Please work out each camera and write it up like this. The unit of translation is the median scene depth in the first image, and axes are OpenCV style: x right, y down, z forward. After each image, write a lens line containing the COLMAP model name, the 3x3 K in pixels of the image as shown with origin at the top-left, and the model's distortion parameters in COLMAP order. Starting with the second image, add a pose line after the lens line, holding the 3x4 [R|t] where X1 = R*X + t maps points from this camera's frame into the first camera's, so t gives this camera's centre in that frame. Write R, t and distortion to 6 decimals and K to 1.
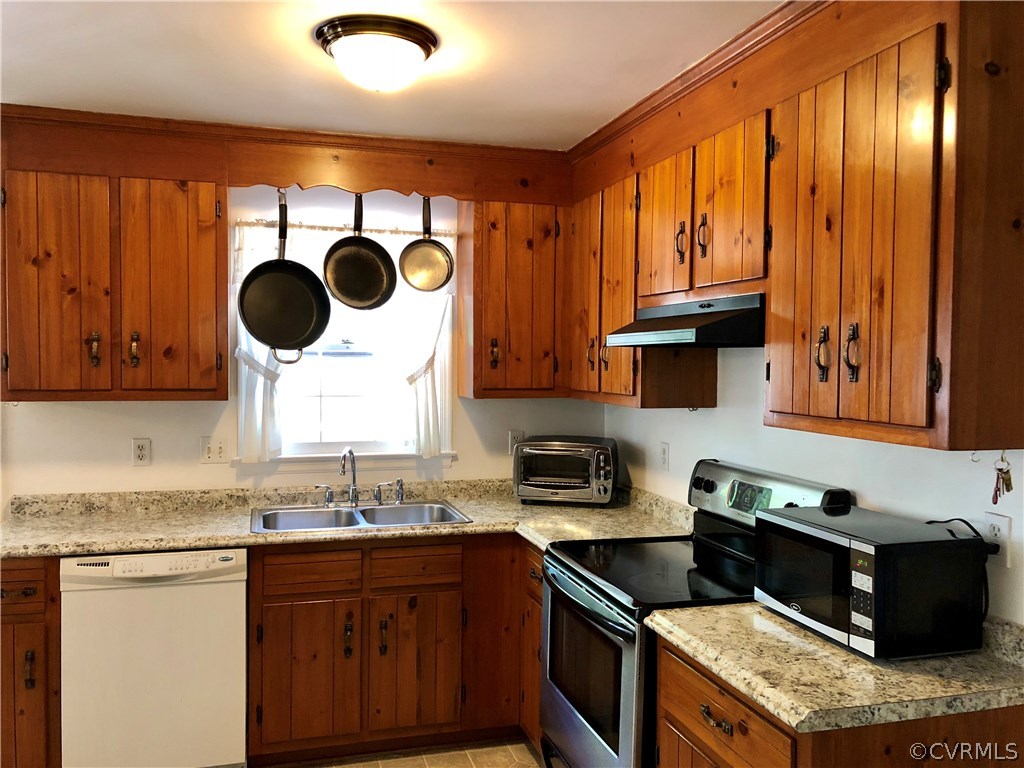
lens RADIAL K [[826.1, 0, 512.0], [0, 826.1, 384.0], [0, 0, 1]] dist [0.008407, -0.012117]
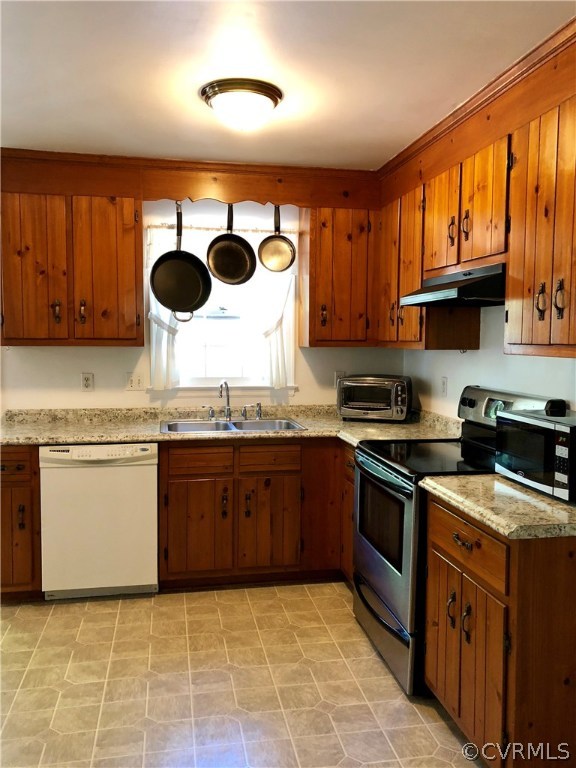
lens RADIAL K [[619.6, 0, 291.7], [0, 619.6, 381.7], [0, 0, 1]] dist [0.008407, -0.012117]
pose [[0.996118, 0.004513, -0.087910, 0.019734], [-0.000852, 0.999132, 0.041641, 0.038424], [0.088021, -0.041404, 0.995258, -0.090936]]
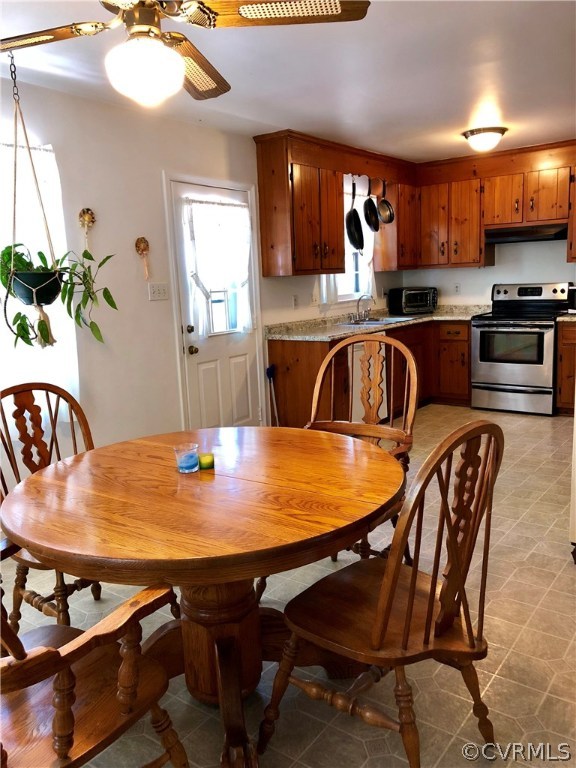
lens RADIAL K [[619.6, 0, 291.7], [0, 619.6, 381.7], [0, 0, 1]] dist [0.008407, -0.012117]
pose [[0.794266, -0.147971, 0.589276, -1.570560], [0.072192, 0.986003, 0.150287, 0.050015], [-0.603266, -0.076827, 0.793831, -0.282350]]
